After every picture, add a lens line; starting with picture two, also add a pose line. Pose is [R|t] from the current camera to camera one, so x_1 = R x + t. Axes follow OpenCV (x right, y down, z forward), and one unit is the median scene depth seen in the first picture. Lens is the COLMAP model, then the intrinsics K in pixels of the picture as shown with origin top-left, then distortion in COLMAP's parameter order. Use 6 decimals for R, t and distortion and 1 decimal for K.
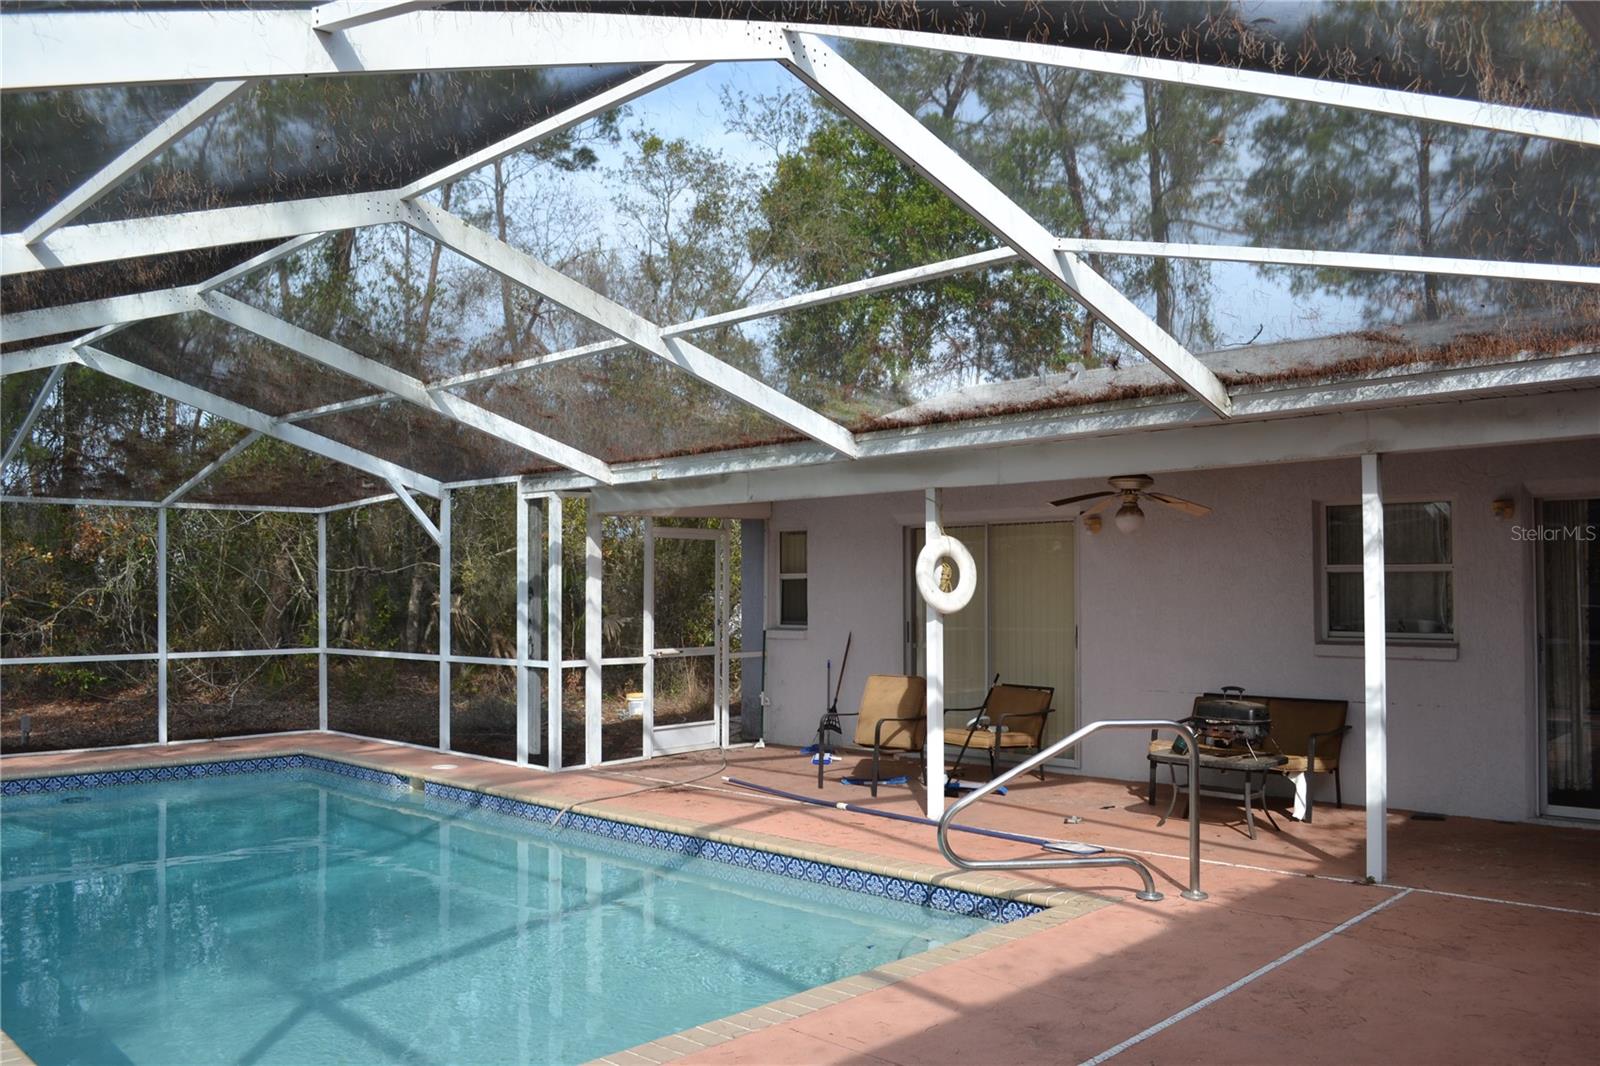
lens RADIAL K [[1270.7, 0, 800.0], [0, 1270.7, 533.0], [0, 0, 1]] dist [-0.076325, 0.000447]
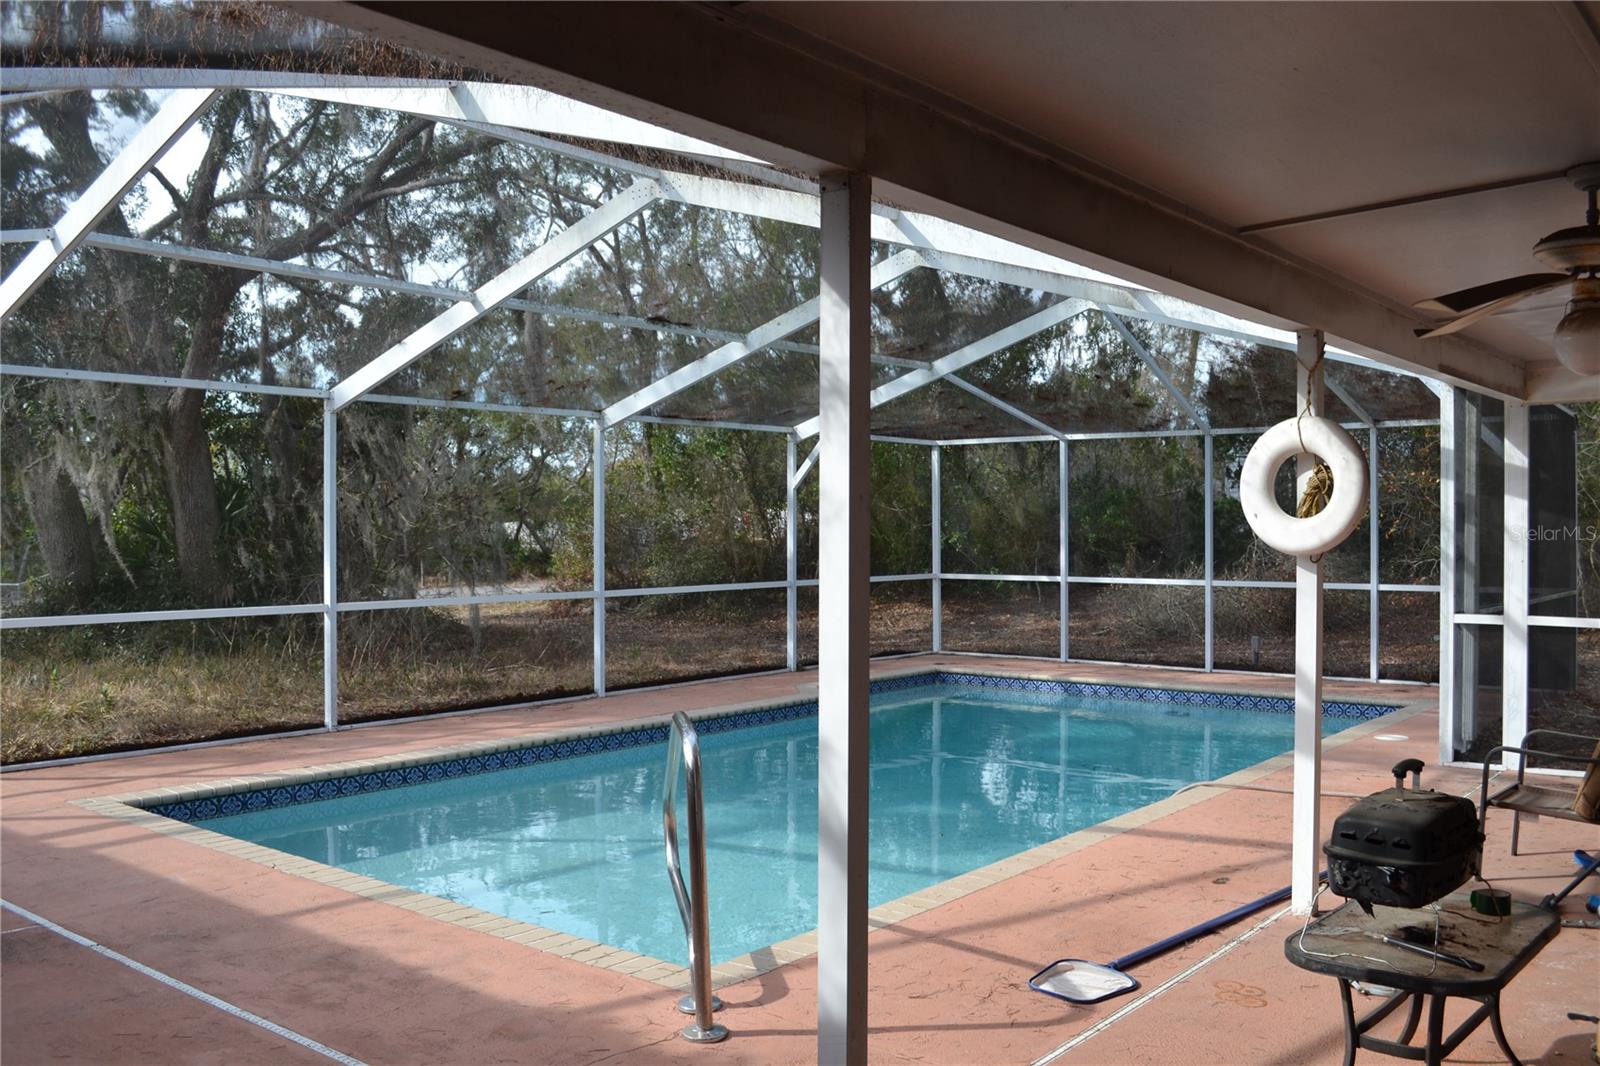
lens RADIAL K [[1379.0, 0, 829.0], [0, 1379.0, 533.4], [0, 0, 1]] dist [-0.081006, 0.017227]
pose [[0.100791, 0.010021, -0.994857, 1.207100], [0.044110, 0.998921, 0.014530, 0.063590], [0.993929, -0.045348, 0.100240, 1.274408]]
